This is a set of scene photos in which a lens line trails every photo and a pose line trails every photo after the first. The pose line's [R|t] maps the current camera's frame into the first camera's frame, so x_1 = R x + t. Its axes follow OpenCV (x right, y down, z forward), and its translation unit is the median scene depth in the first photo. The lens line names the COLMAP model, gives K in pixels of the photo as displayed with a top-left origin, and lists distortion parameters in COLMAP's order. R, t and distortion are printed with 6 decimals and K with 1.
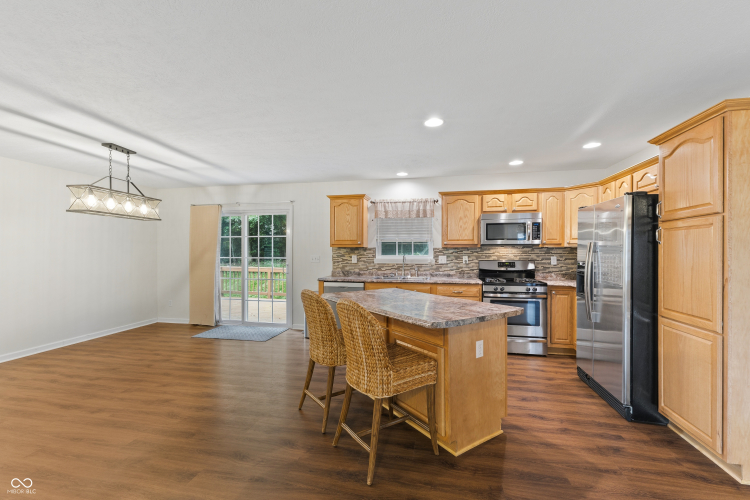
lens RADIAL K [[323.9, 0, 376.6], [0, 323.9, 252.3], [0, 0, 1]] dist [0.011473, -0.002428]
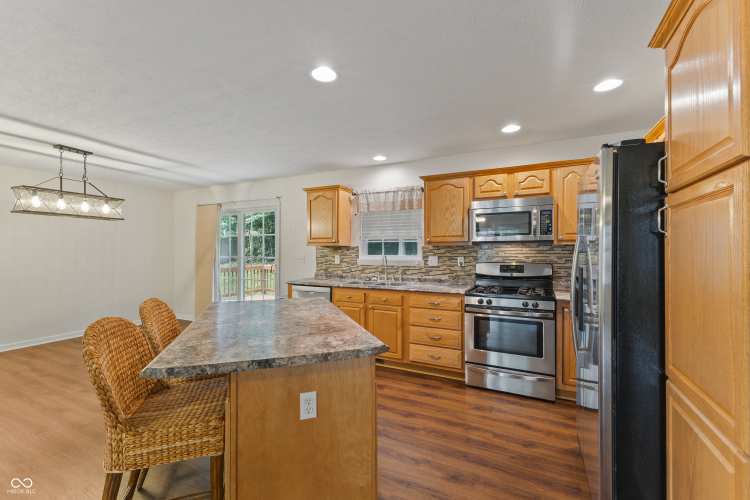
lens RADIAL K [[323.9, 0, 374.8], [0, 323.9, 249.5], [0, 0, 1]] dist [0.011473, -0.002428]
pose [[0.965328, -0.000924, -0.261039, 0.294187], [-0.000406, 0.999987, -0.005041, -0.001992], [0.261040, 0.004972, 0.965315, 0.201839]]
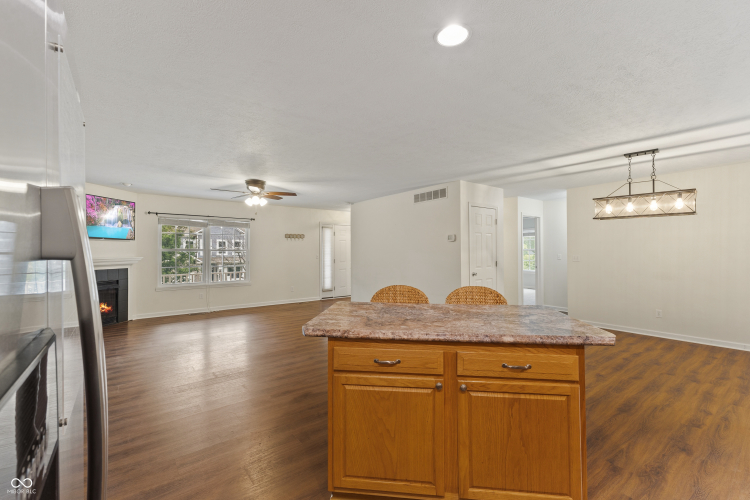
lens RADIAL K [[323.9, 0, 374.0], [0, 323.9, 248.4], [0, 0, 1]] dist [0.011473, -0.002428]
pose [[-0.652638, -0.002356, -0.757666, 0.446037], [-0.000103, 0.999995, -0.003020, -0.003330], [0.757670, -0.001893, -0.652635, 0.790171]]
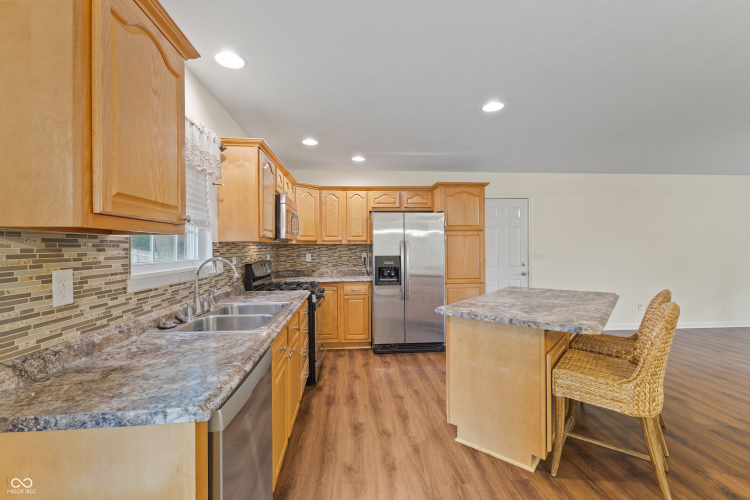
lens RADIAL K [[323.9, 0, 372.1], [0, 323.9, 245.2], [0, 0, 1]] dist [0.011473, -0.002428]
pose [[-0.275160, 0.006890, 0.961374, -0.376929], [0.008005, 0.999956, -0.004876, -0.004558], [-0.961365, 0.006354, -0.275203, 0.978685]]
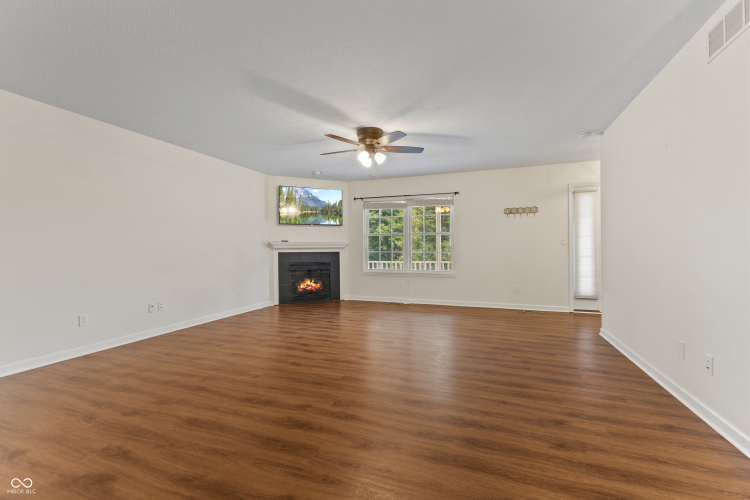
lens RADIAL K [[323.9, 0, 371.1], [0, 323.9, 236.3], [0, 0, 1]] dist [0.011473, -0.002428]
pose [[-0.987966, 0.014599, 0.153980, -0.267523], [0.009017, 0.999279, -0.036890, 0.060388], [-0.154407, -0.035057, -0.987385, 0.559486]]
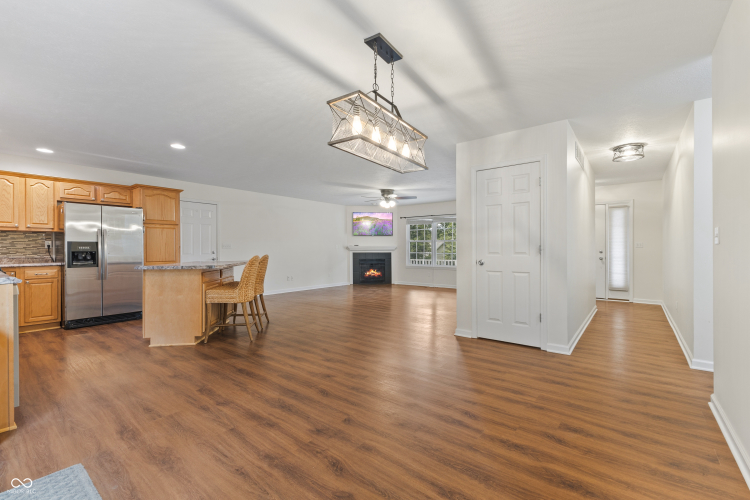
lens RADIAL K [[323.9, 0, 377.9], [0, 323.9, 249.5], [0, 0, 1]] dist [0.011473, -0.002428]
pose [[-0.897507, 0.004648, 0.440975, -0.804219], [0.006901, 0.999970, 0.003505, 0.045768], [-0.440945, 0.006189, -0.897513, 1.197481]]
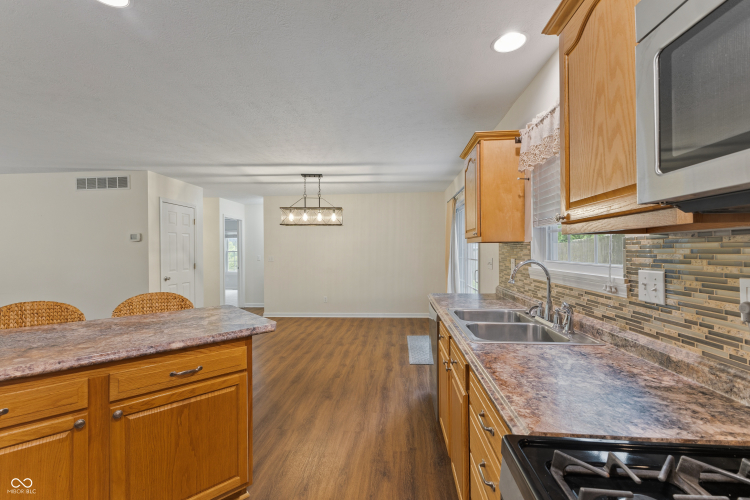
lens RADIAL K [[323.9, 0, 372.7], [0, 323.9, 250.1], [0, 0, 1]] dist [0.011473, -0.002428]
pose [[0.124740, -0.001661, -0.992188, 0.443903], [0.001012, 0.999998, -0.001547, -0.003777], [0.992189, -0.000811, 0.124742, 0.827044]]
